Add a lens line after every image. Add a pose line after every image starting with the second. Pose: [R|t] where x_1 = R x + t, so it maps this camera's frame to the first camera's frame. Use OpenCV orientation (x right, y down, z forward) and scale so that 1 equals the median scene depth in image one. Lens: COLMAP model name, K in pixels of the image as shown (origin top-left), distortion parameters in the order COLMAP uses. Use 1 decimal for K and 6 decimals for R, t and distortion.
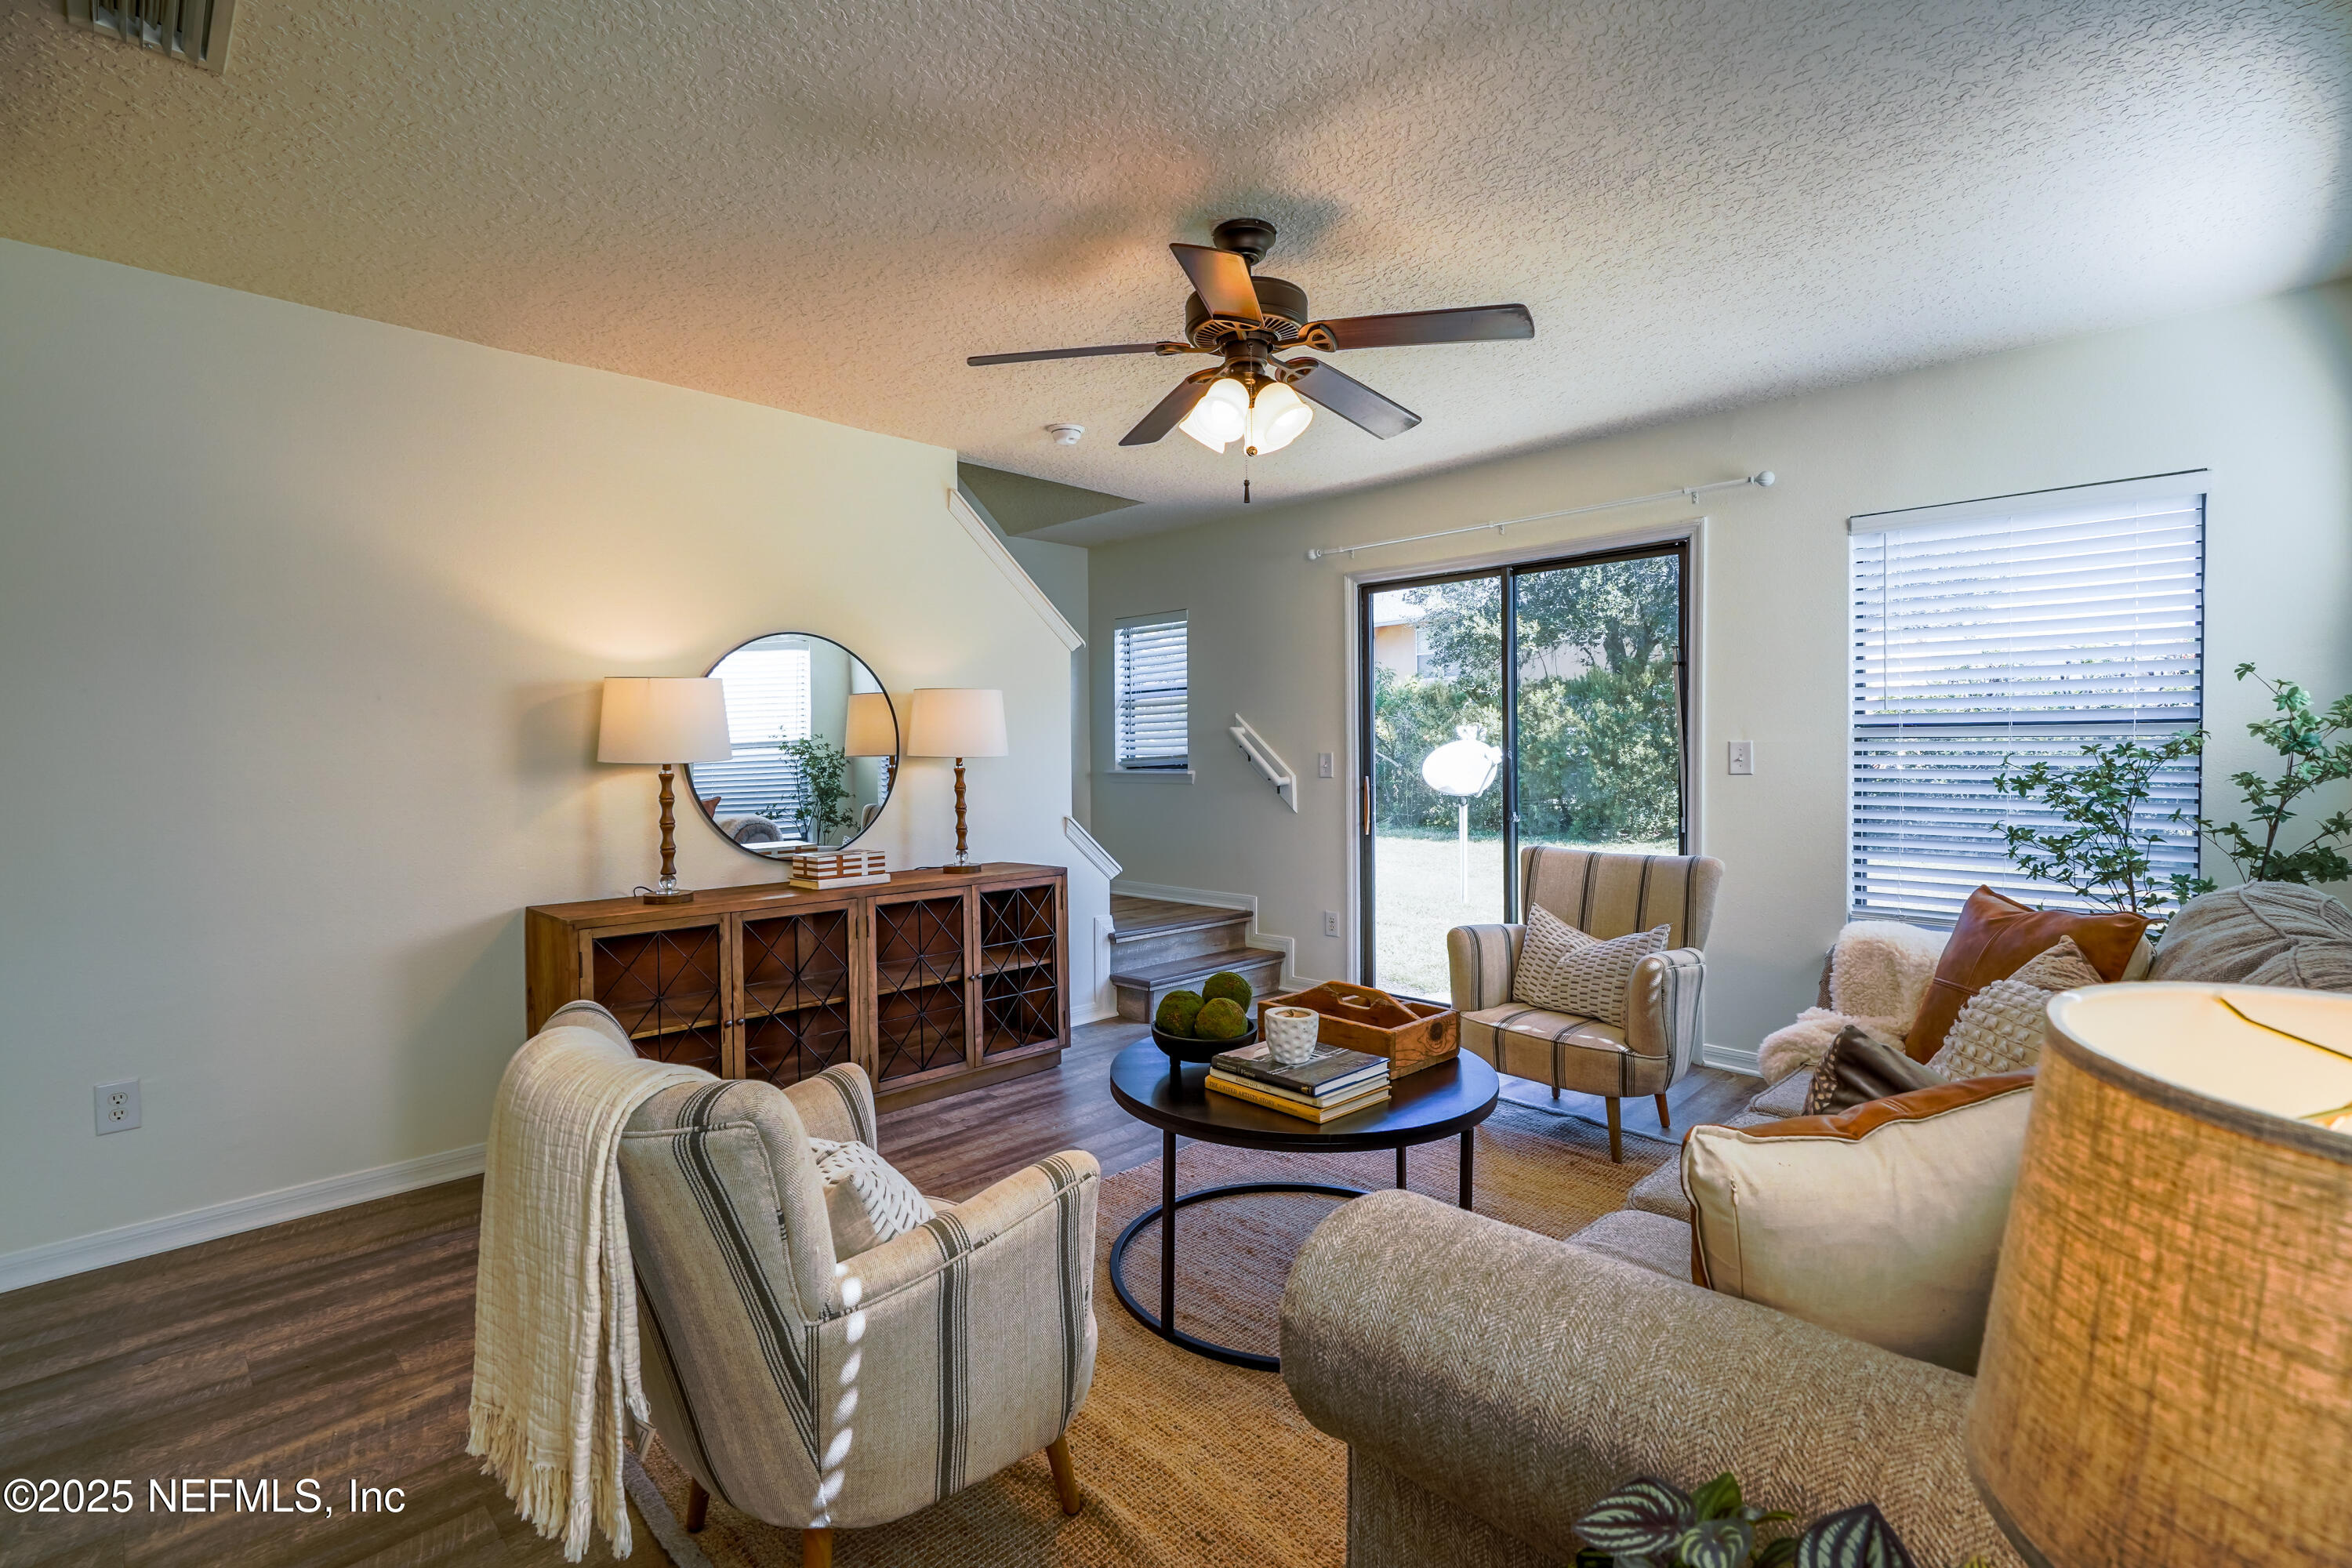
lens RADIAL K [[1058.9, 0, 1189.3], [0, 1058.9, 777.6], [0, 0, 1]] dist [-0.000262, -0.000056]
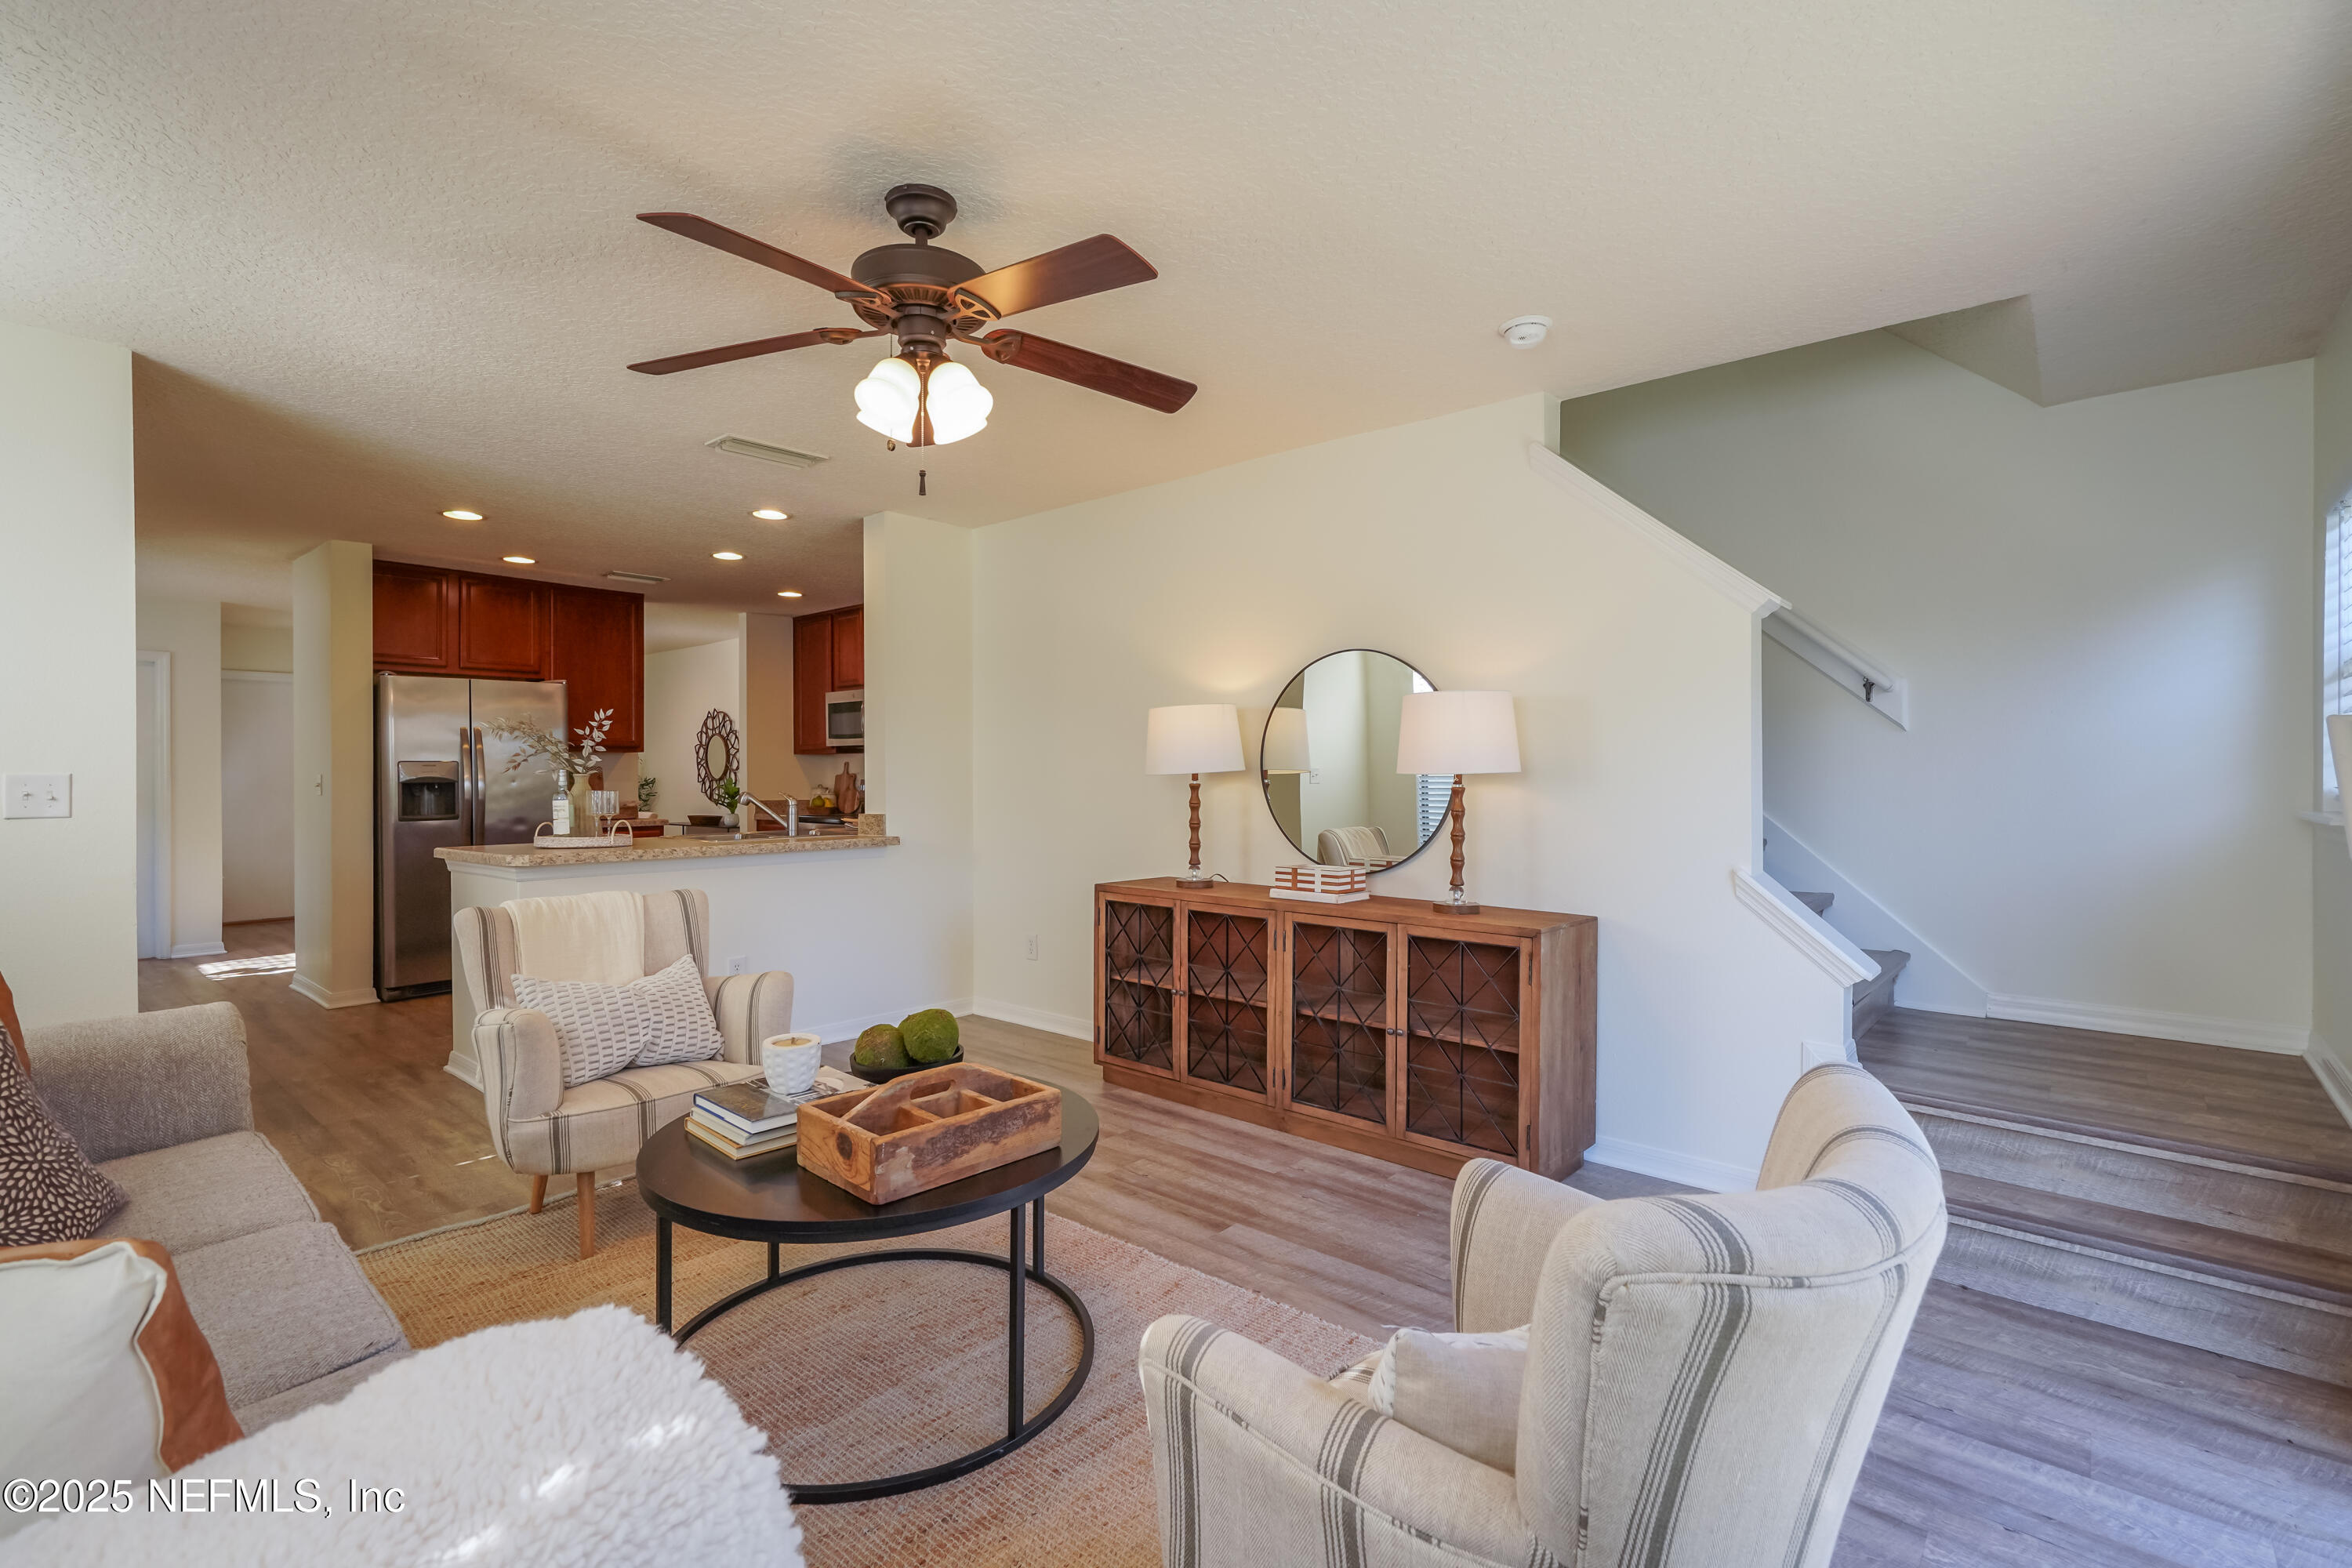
lens RADIAL K [[1058.9, 0, 1189.3], [0, 1058.9, 777.6], [0, 0, 1]] dist [-0.000262, -0.000056]
pose [[0.060094, 0.010575, -0.998137, 0.685266], [-0.029693, 0.999520, 0.008802, -0.020419], [0.997751, 0.029108, 0.060380, 0.833515]]
